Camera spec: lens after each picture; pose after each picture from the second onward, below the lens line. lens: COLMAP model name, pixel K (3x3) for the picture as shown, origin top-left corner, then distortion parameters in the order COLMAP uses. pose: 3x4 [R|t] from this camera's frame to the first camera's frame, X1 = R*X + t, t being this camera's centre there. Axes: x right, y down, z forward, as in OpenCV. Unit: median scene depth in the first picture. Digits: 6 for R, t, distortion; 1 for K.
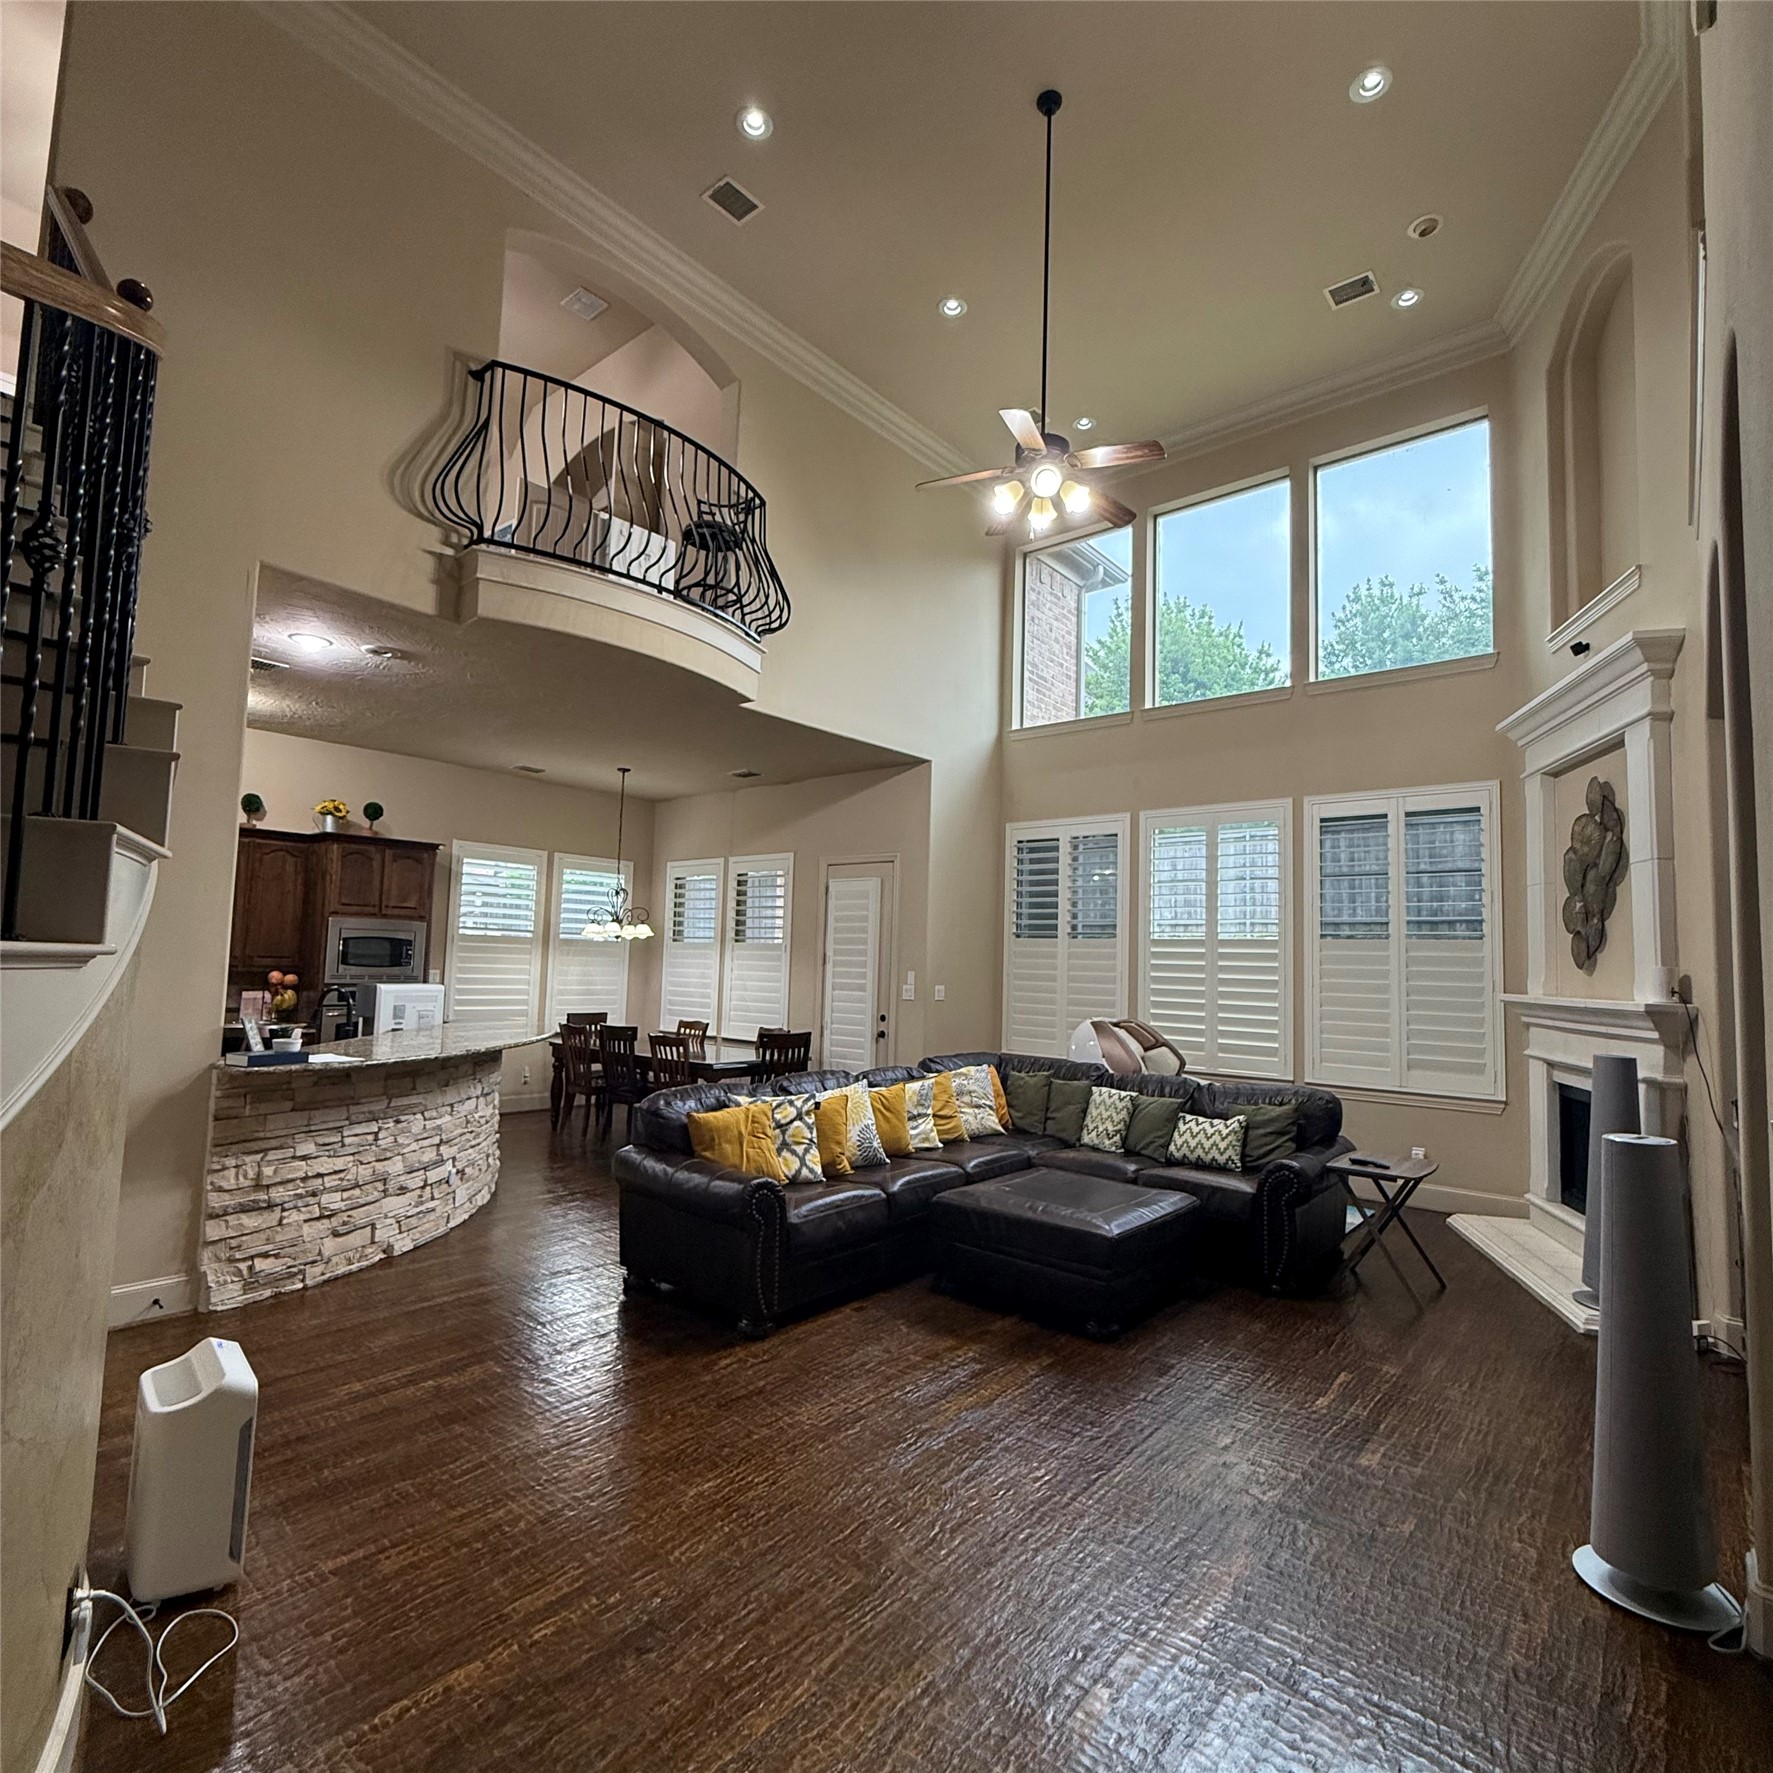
lens RADIAL K [[961.9, 0, 909.6], [0, 961.9, 891.4], [0, 0, 1]] dist [0.001547, 0.000428]
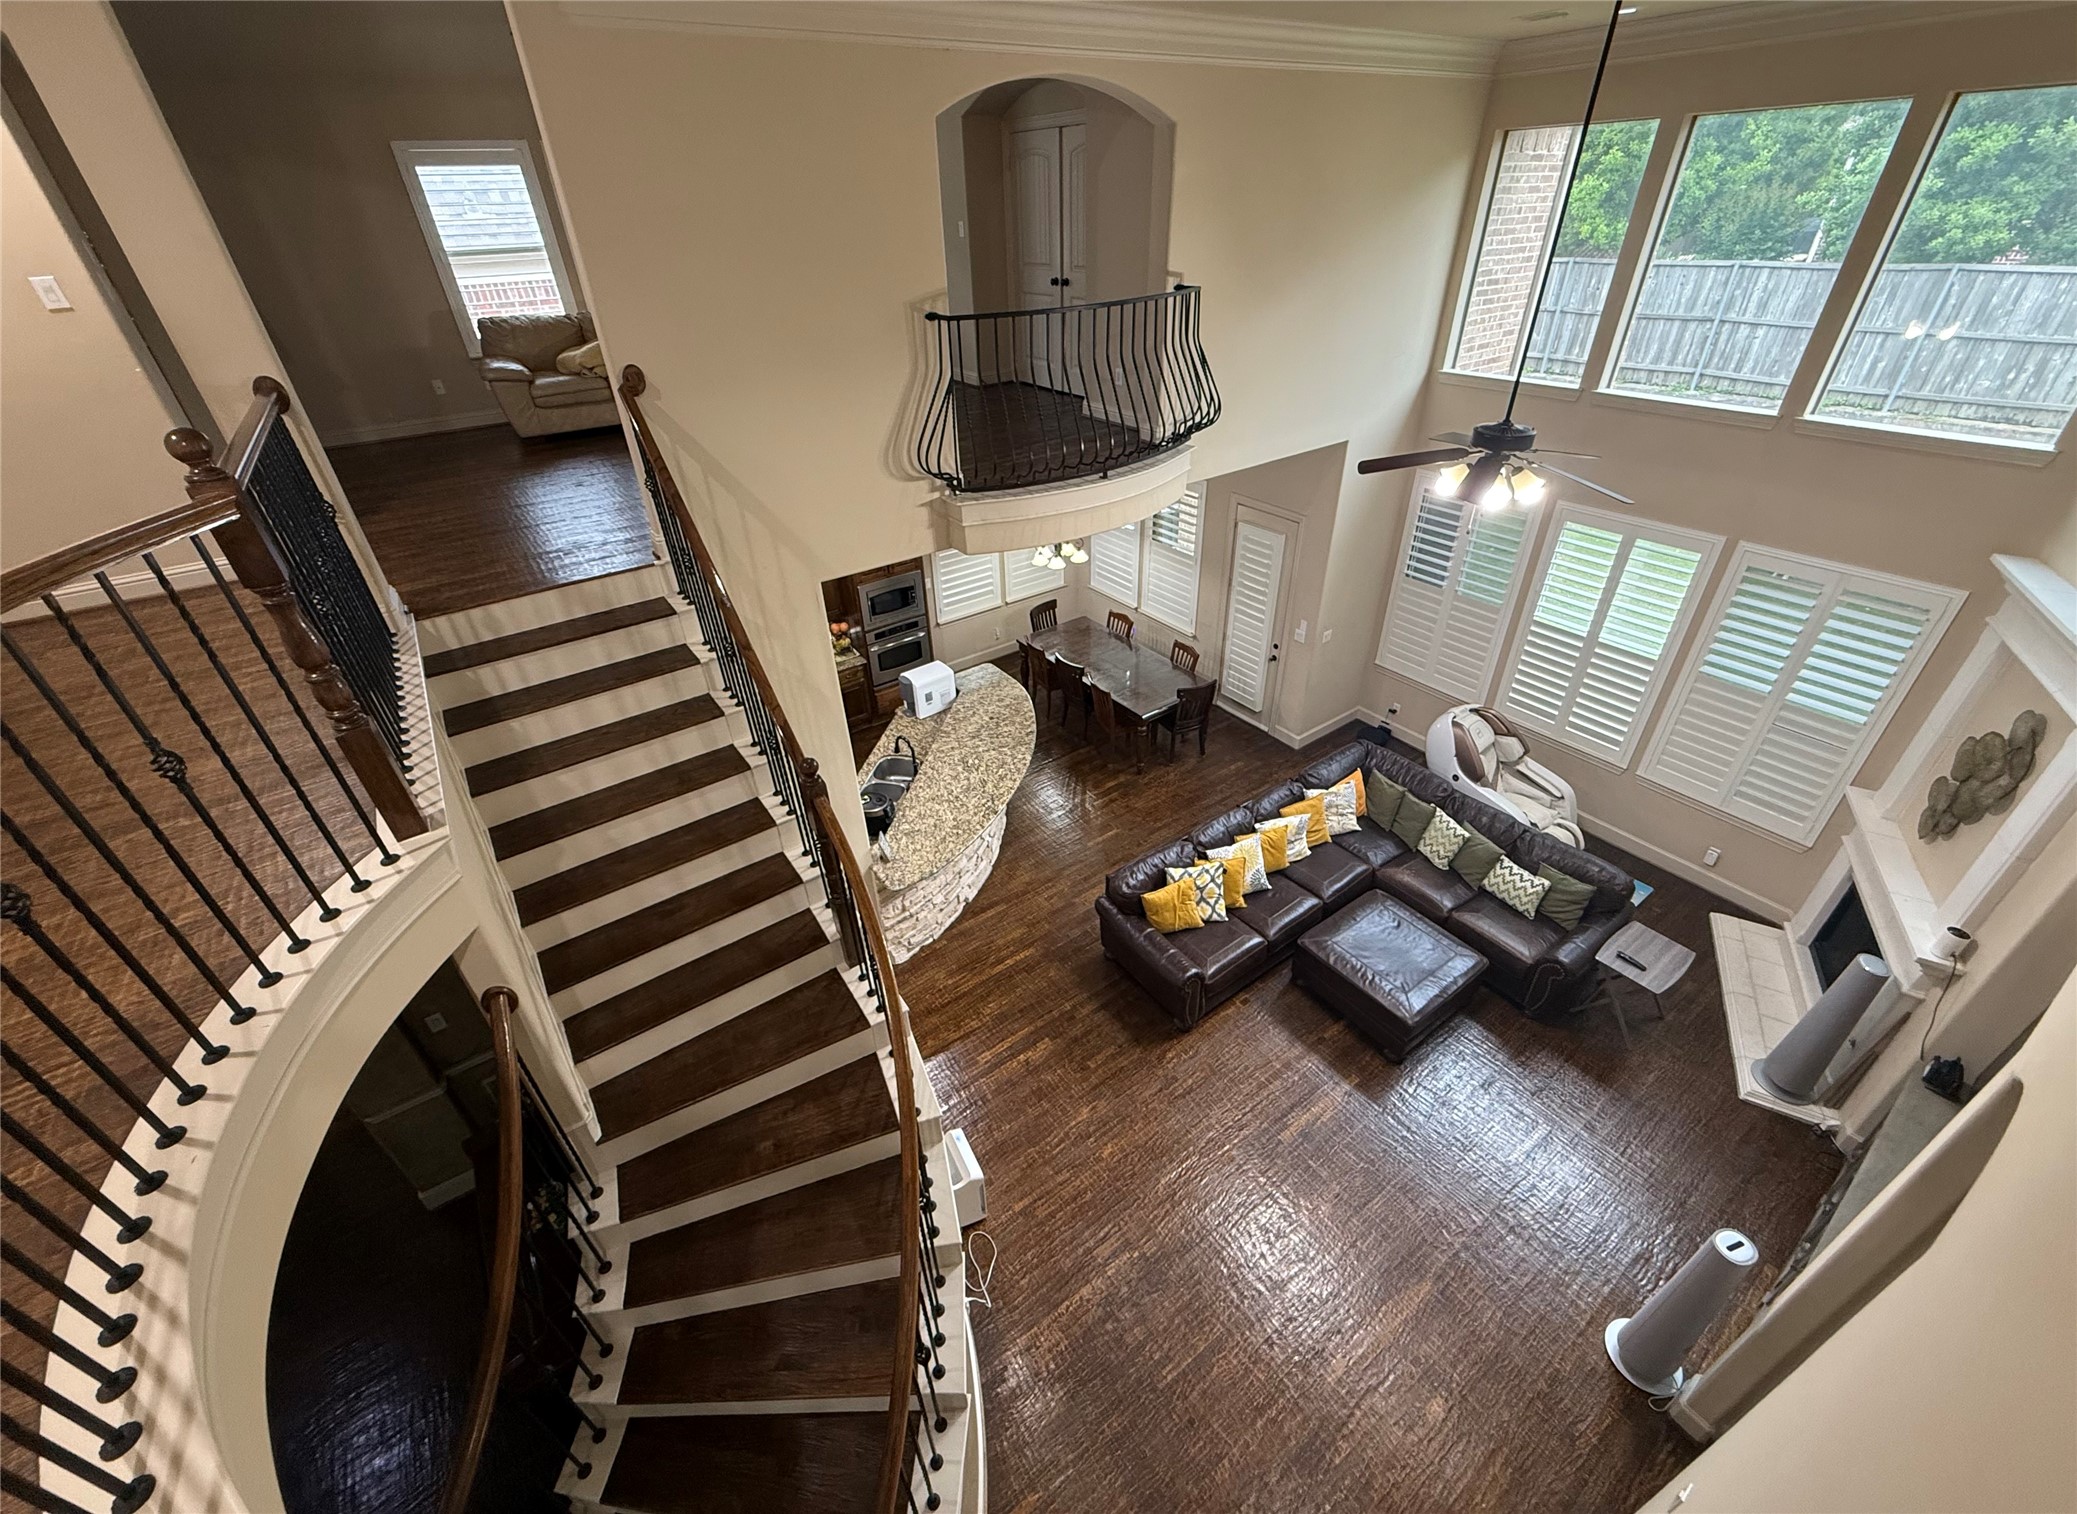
lens RADIAL K [[837.2, 0, 1038.5], [0, 837.2, 757.0], [0, 0, 1]] dist [0.000802, 0.000041]
pose [[0.963331, 0.096112, -0.250512, -0.046872], [0.078821, 0.791083, 0.606610, -0.518998], [0.256478, -0.604111, 0.754499, 0.037804]]
